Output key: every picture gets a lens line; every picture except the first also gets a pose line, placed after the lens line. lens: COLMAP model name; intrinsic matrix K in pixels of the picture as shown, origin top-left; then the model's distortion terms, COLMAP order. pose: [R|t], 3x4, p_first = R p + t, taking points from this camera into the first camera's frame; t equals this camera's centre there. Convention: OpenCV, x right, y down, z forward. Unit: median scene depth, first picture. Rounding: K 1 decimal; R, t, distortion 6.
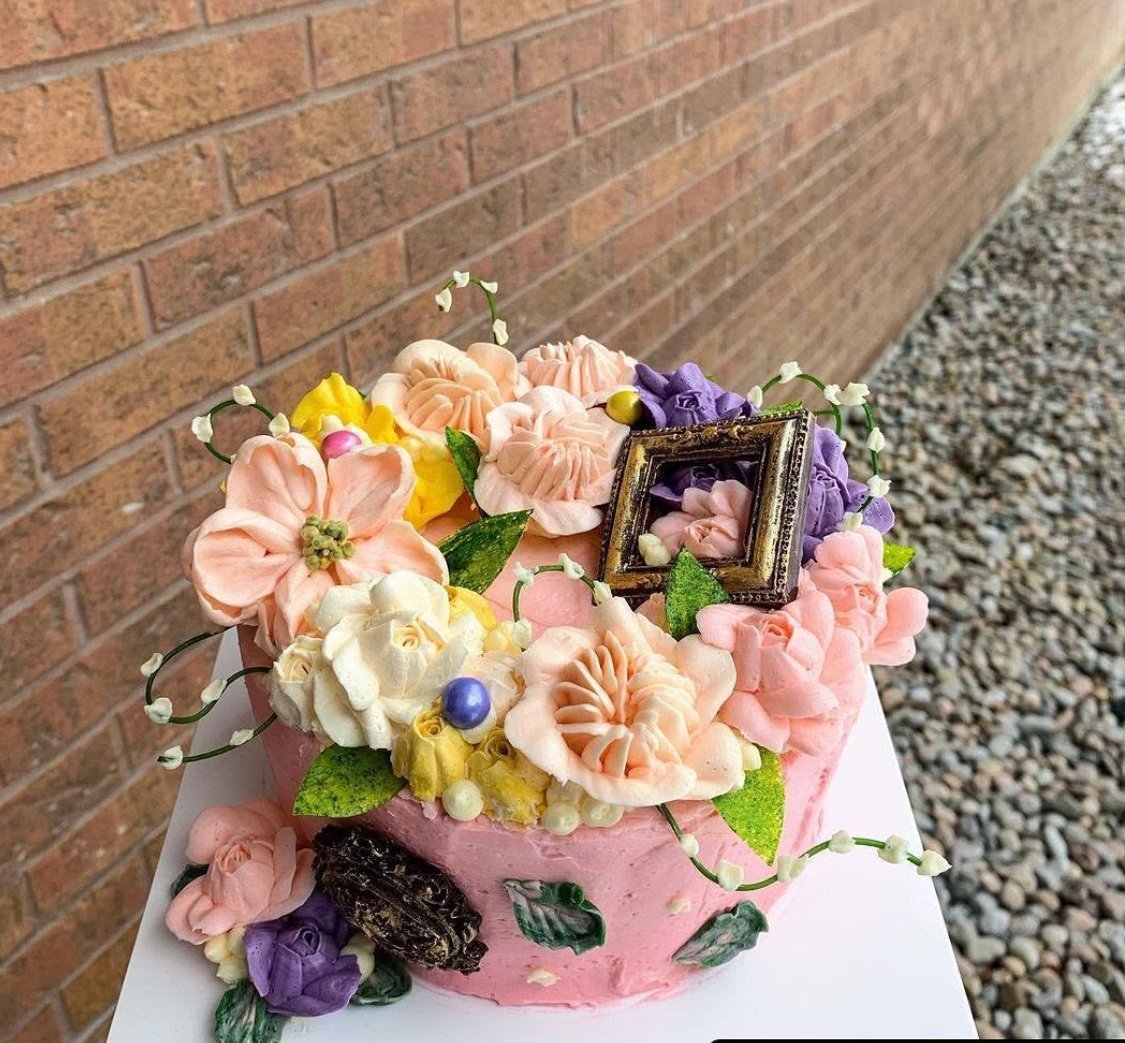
lens RADIAL K [[1498.3, 0, 562.5], [0, 1498.3, 521.5], [0, 0, 1]] dist [0.133536, -0.590846]
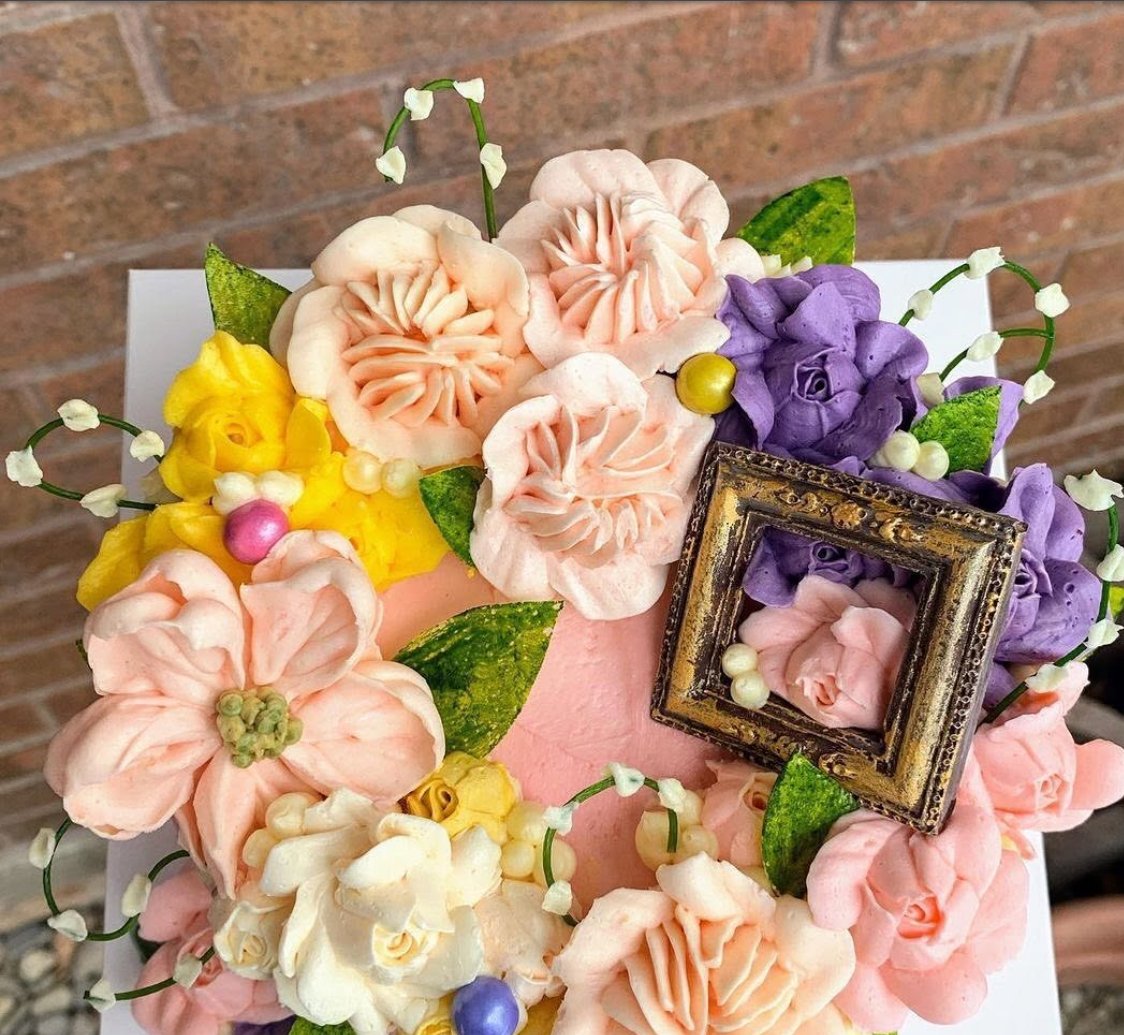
lens RADIAL K [[1497.0, 0, 562.0], [0, 1497.0, 517.5], [0, 0, 1]] dist [0.133536, -0.590846]
pose [[0.999838, -0.017060, 0.005705, -0.023511], [0.008055, 0.708157, 0.706010, -0.502233], [-0.016084, -0.705849, 0.708179, 0.568294]]
